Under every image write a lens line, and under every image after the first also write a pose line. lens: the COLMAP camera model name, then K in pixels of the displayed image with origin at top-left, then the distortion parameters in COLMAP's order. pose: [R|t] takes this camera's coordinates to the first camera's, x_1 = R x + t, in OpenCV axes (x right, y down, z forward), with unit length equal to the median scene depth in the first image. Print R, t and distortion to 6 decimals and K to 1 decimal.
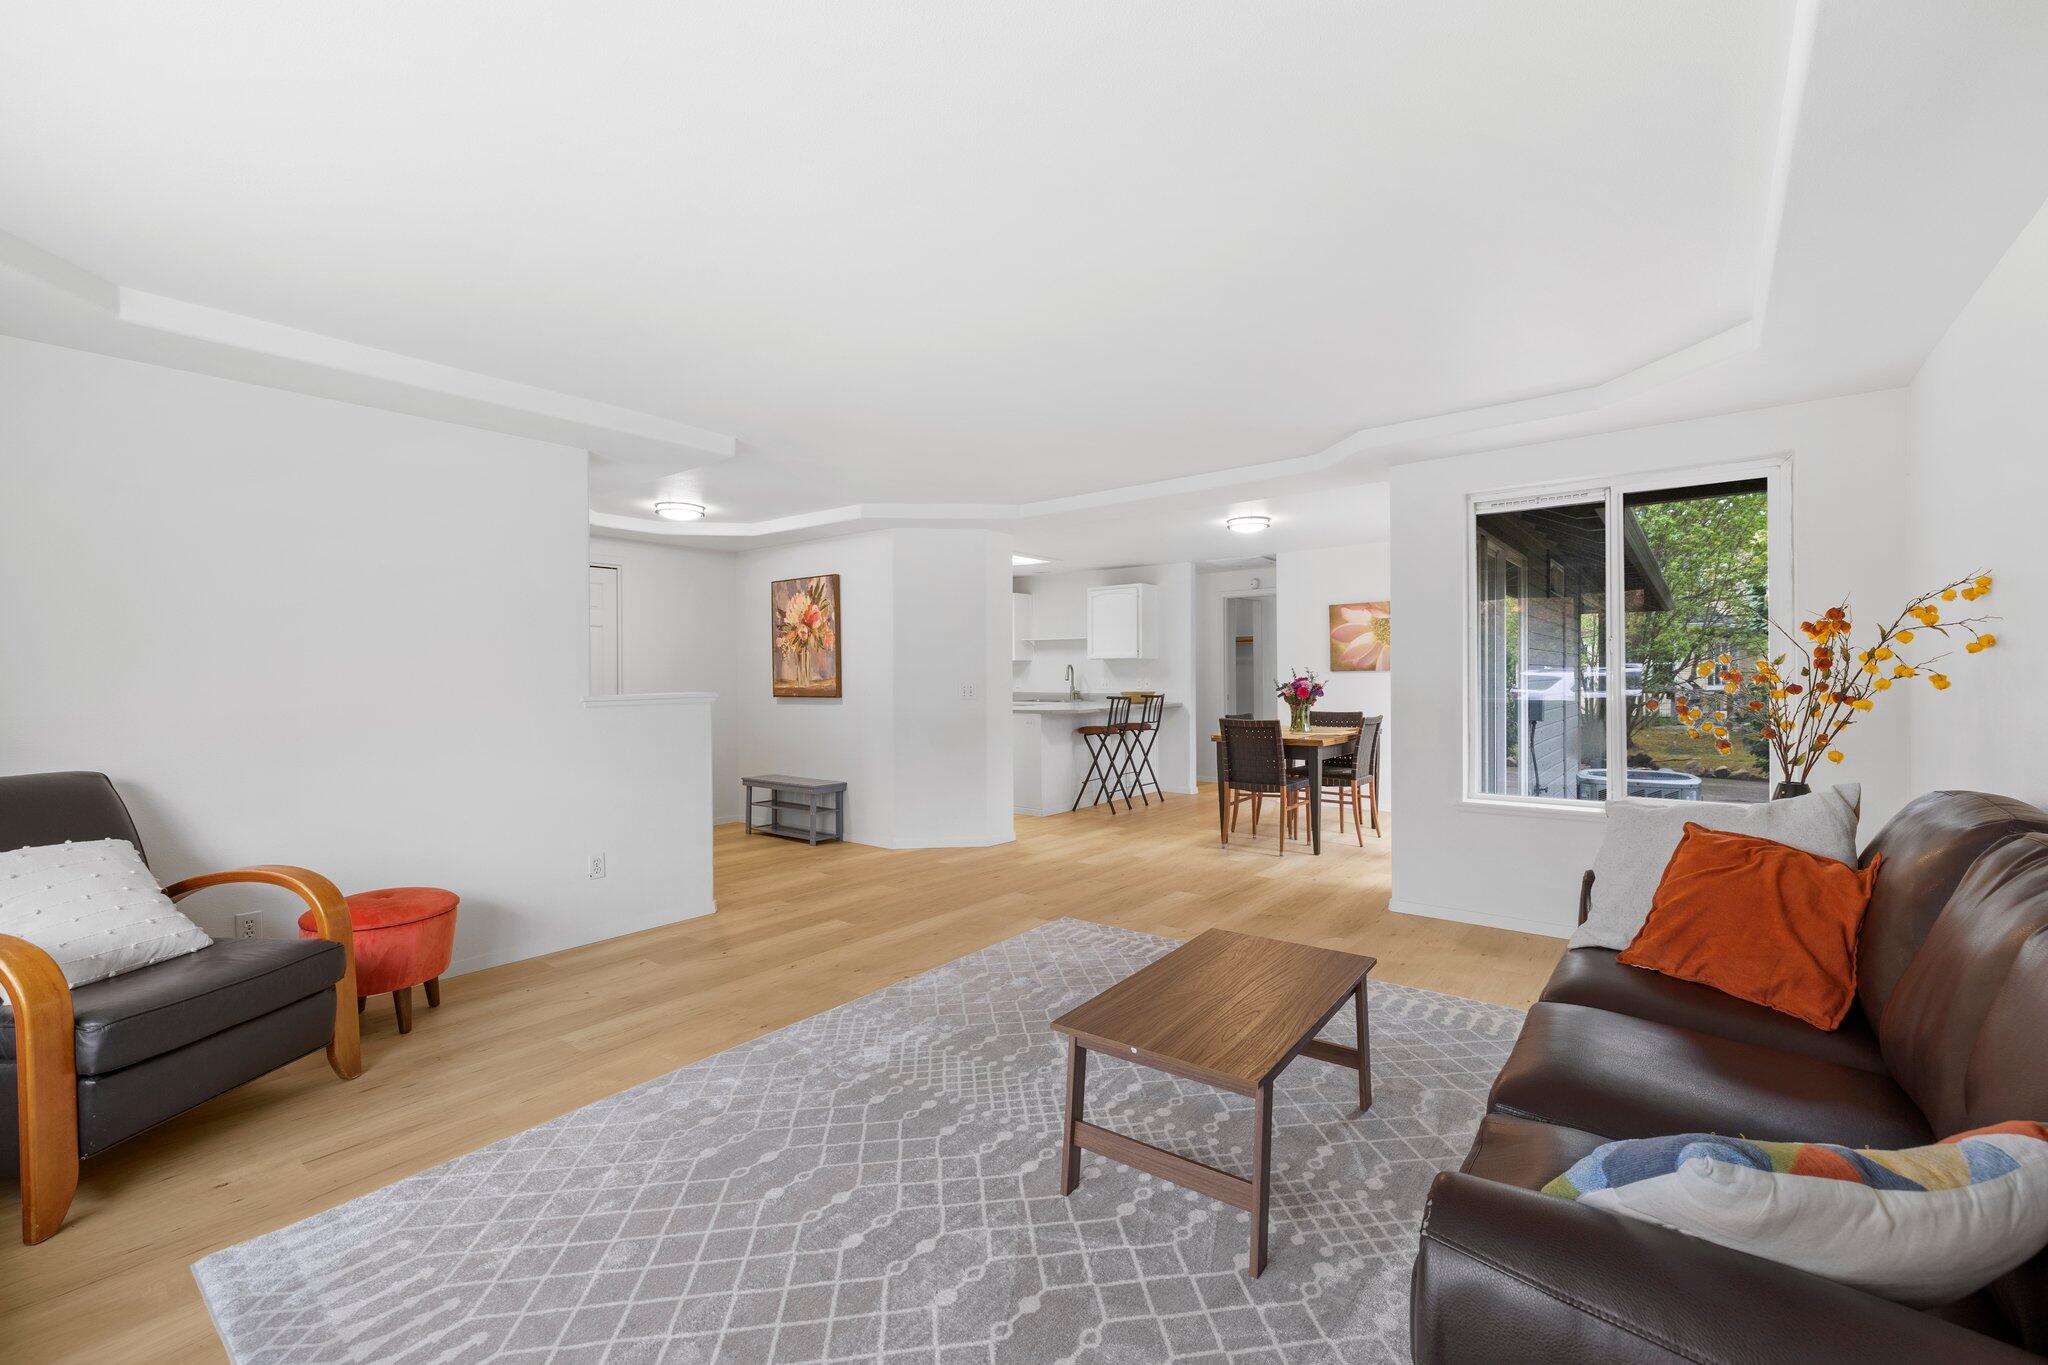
lens RADIAL K [[853.0, 0, 1024.7], [0, 853.0, 675.7], [0, 0, 1]] dist [0.000876, 0.000815]
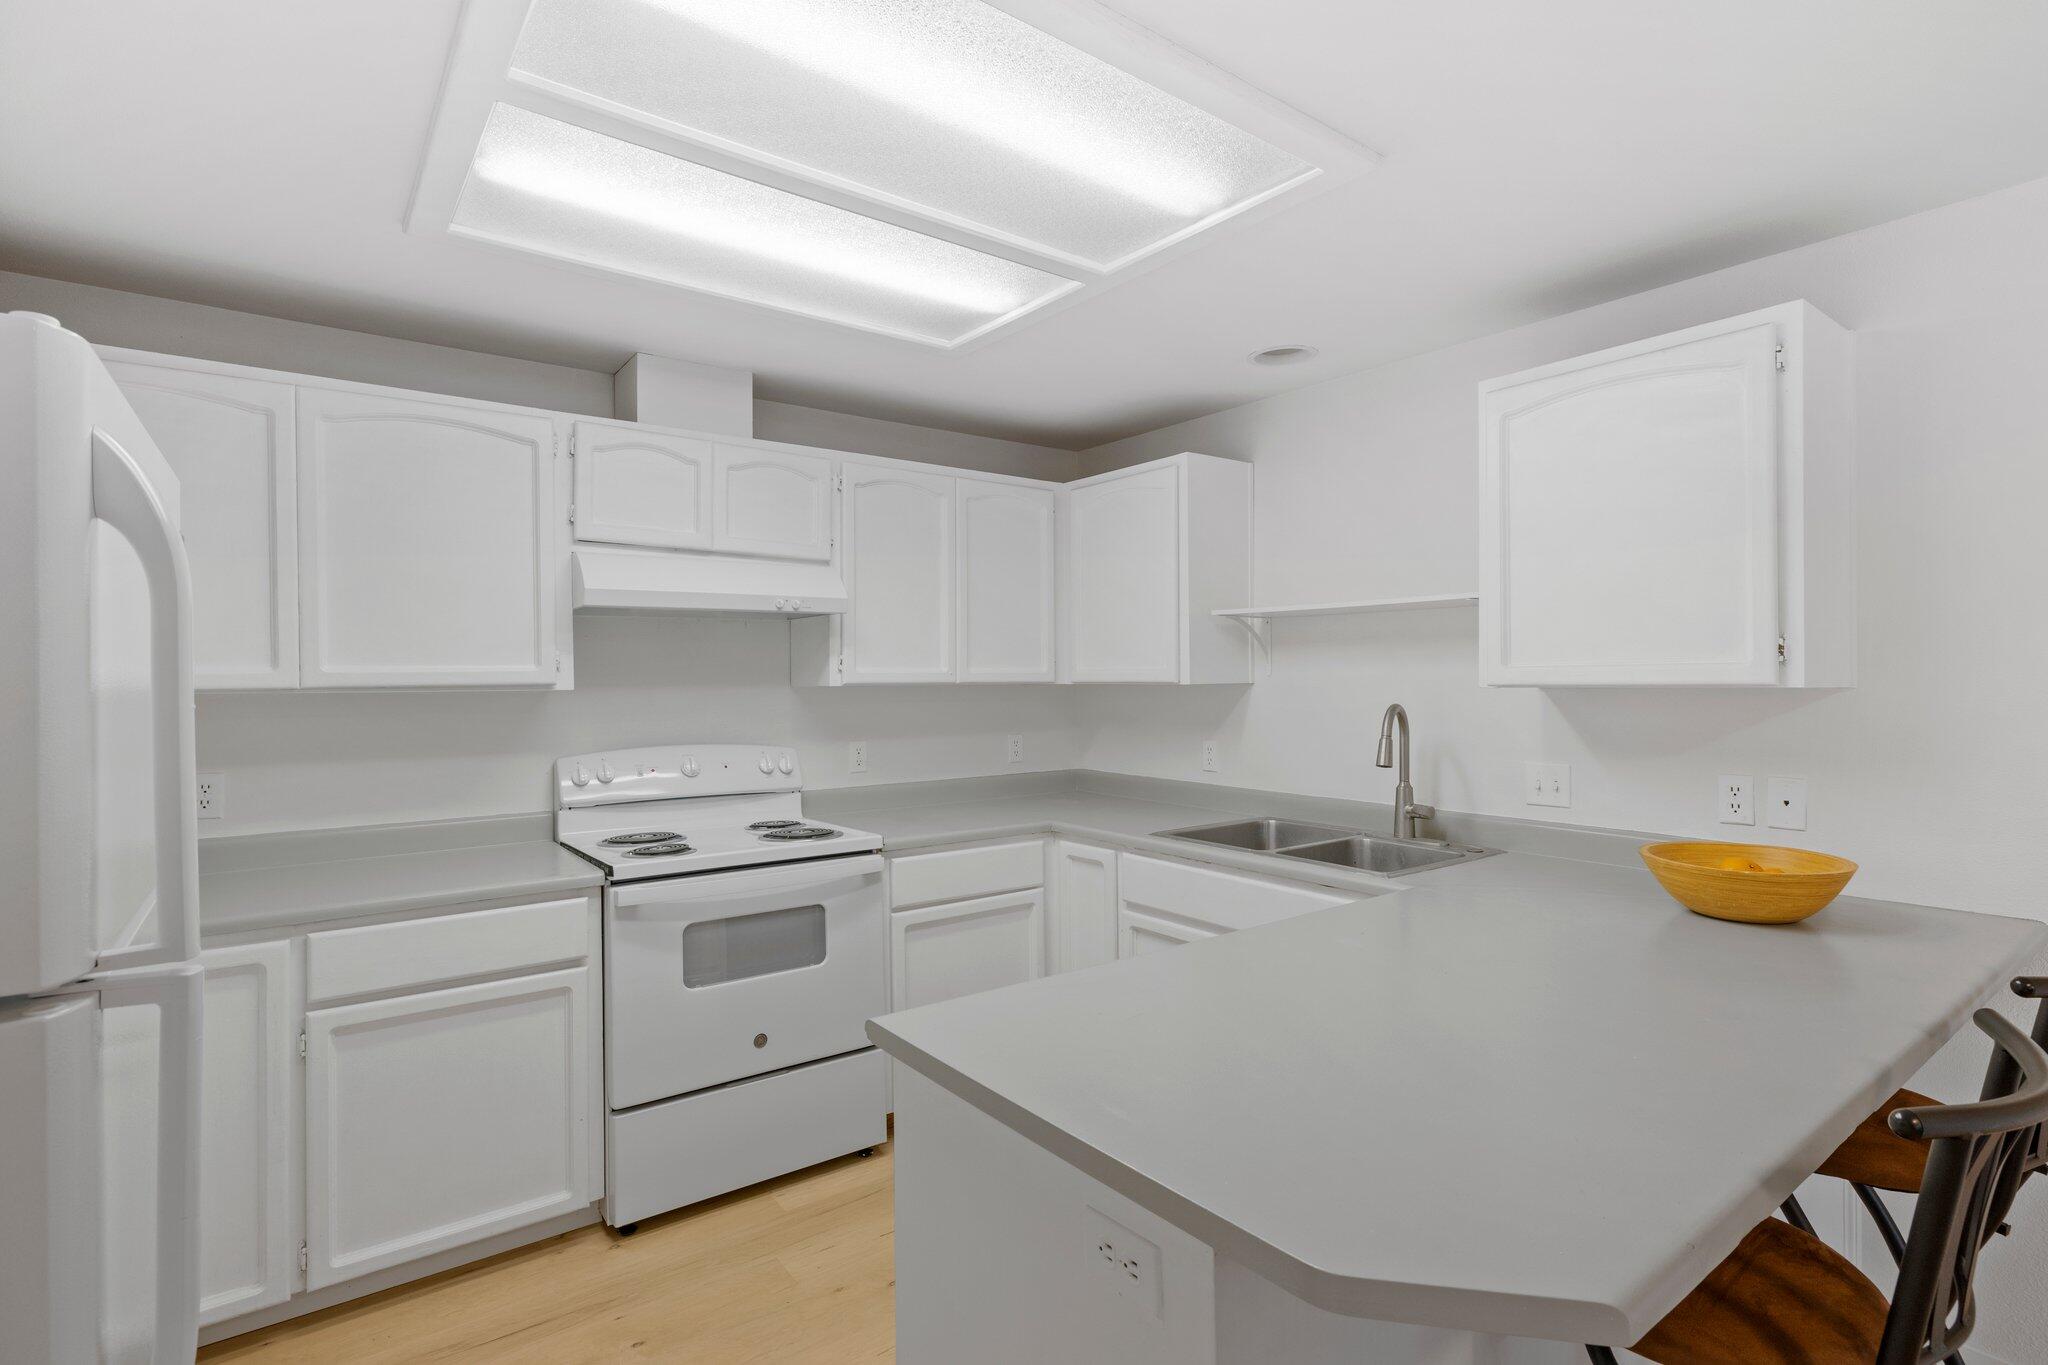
lens RADIAL K [[994.3, 0, 1025.4], [0, 994.3, 677.9], [0, 0, 1]] dist [-0.003060, 0.000256]
pose [[0.964784, 0.000030, -0.263043, 0.026062], [-0.000977, 0.999994, -0.003469, -0.021697], [0.263042, 0.003604, 0.964778, 0.736115]]
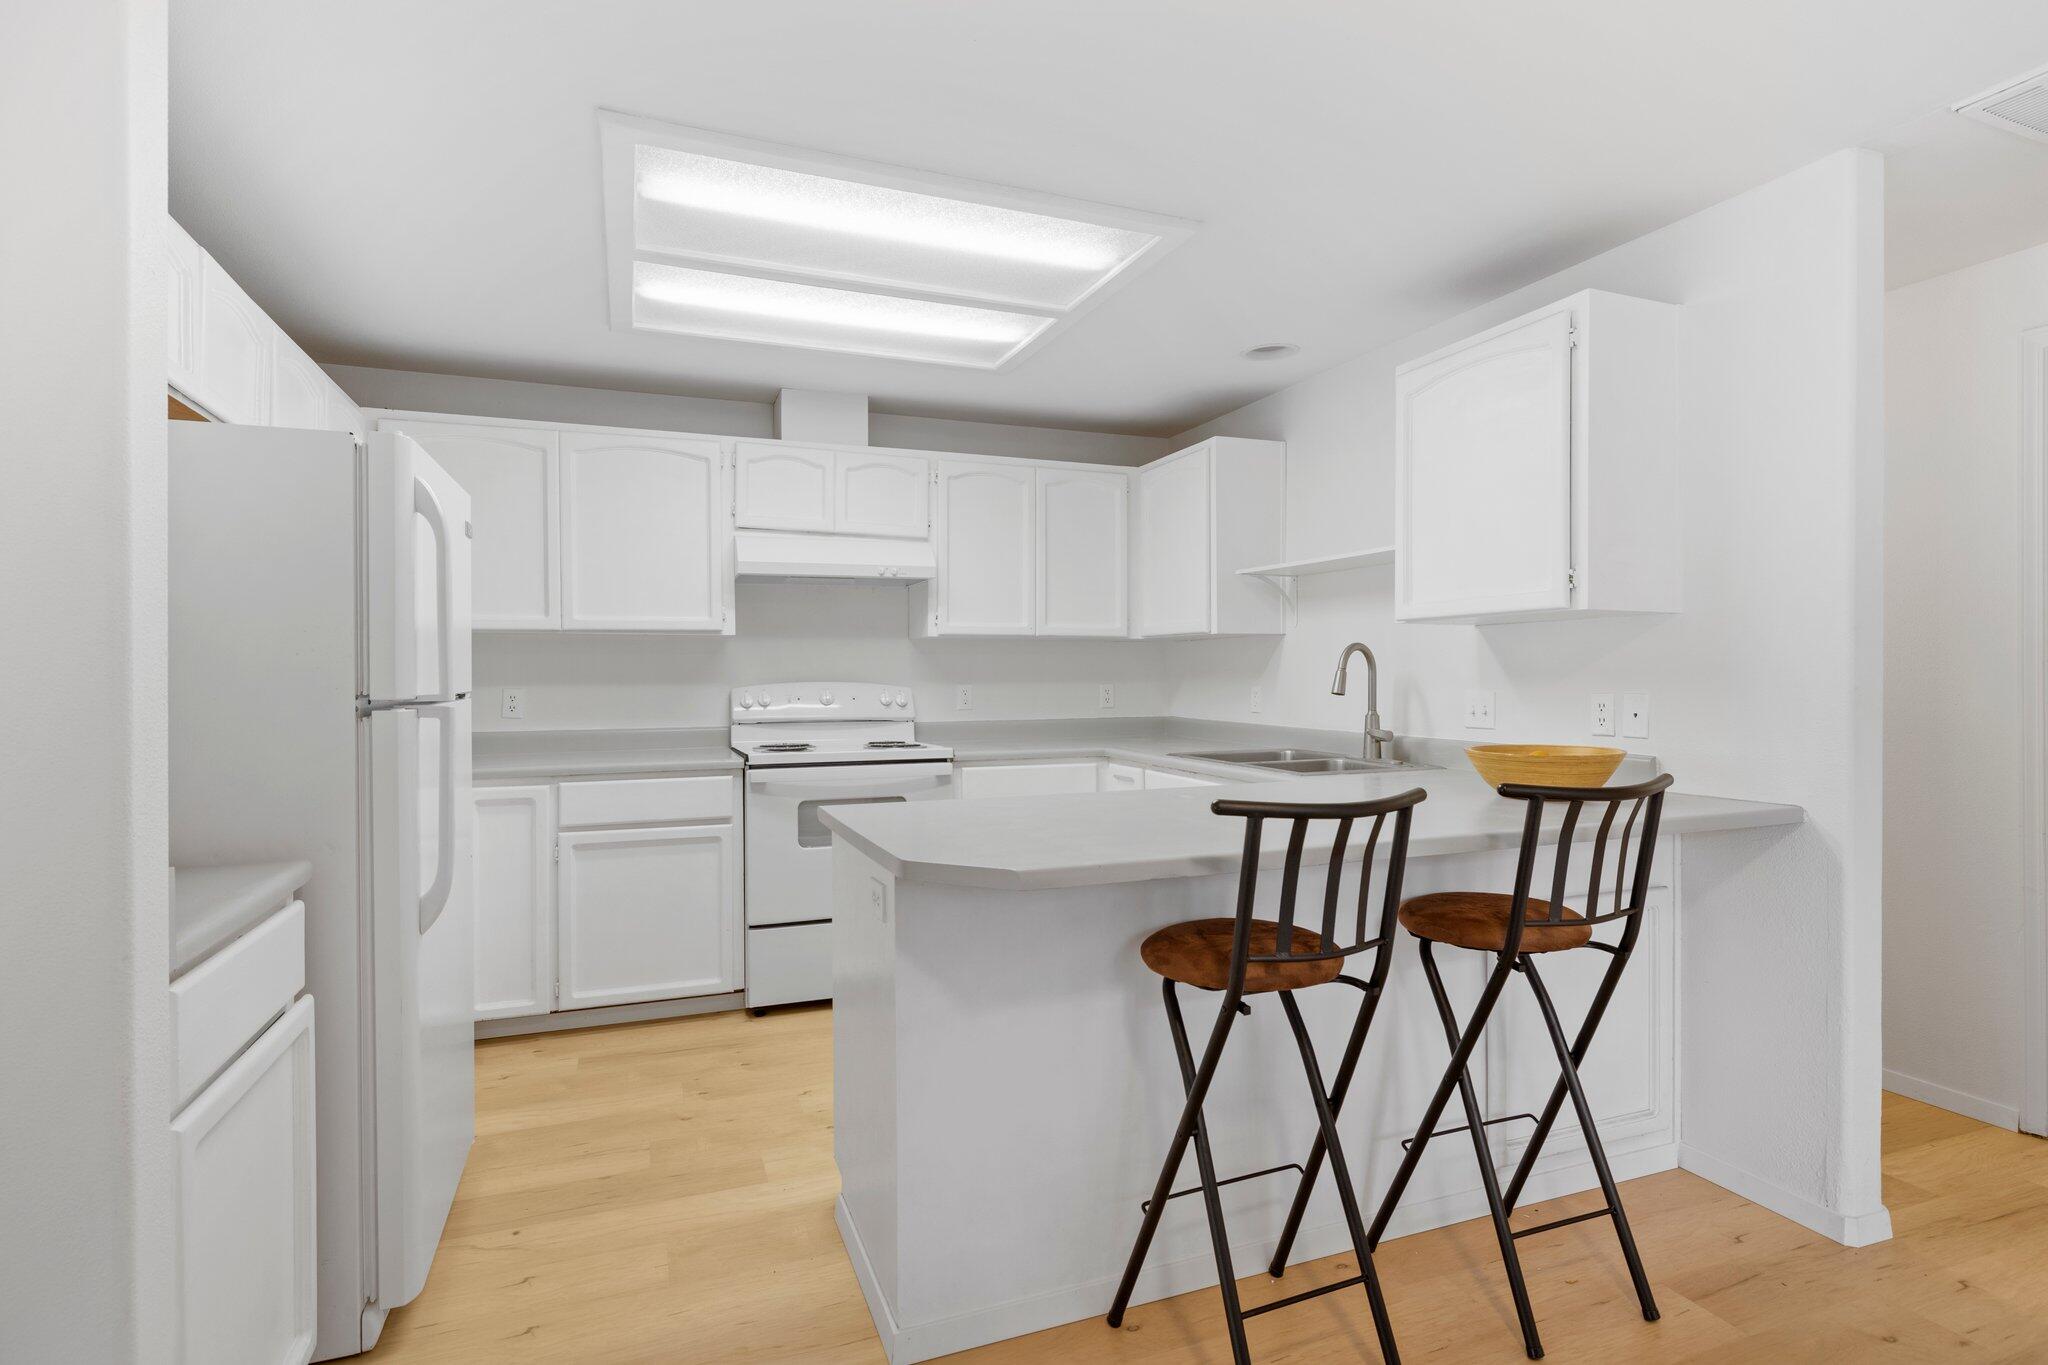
lens RADIAL K [[1026.3, 0, 1018.9], [0, 1026.3, 678.3], [0, 0, 1]] dist [-0.003717, -0.000993]
pose [[0.857116, 0.006315, -0.515084, 0.148063], [-0.004939, 0.999980, 0.004041, -0.001892], [0.515099, -0.000919, 0.857130, 0.677348]]
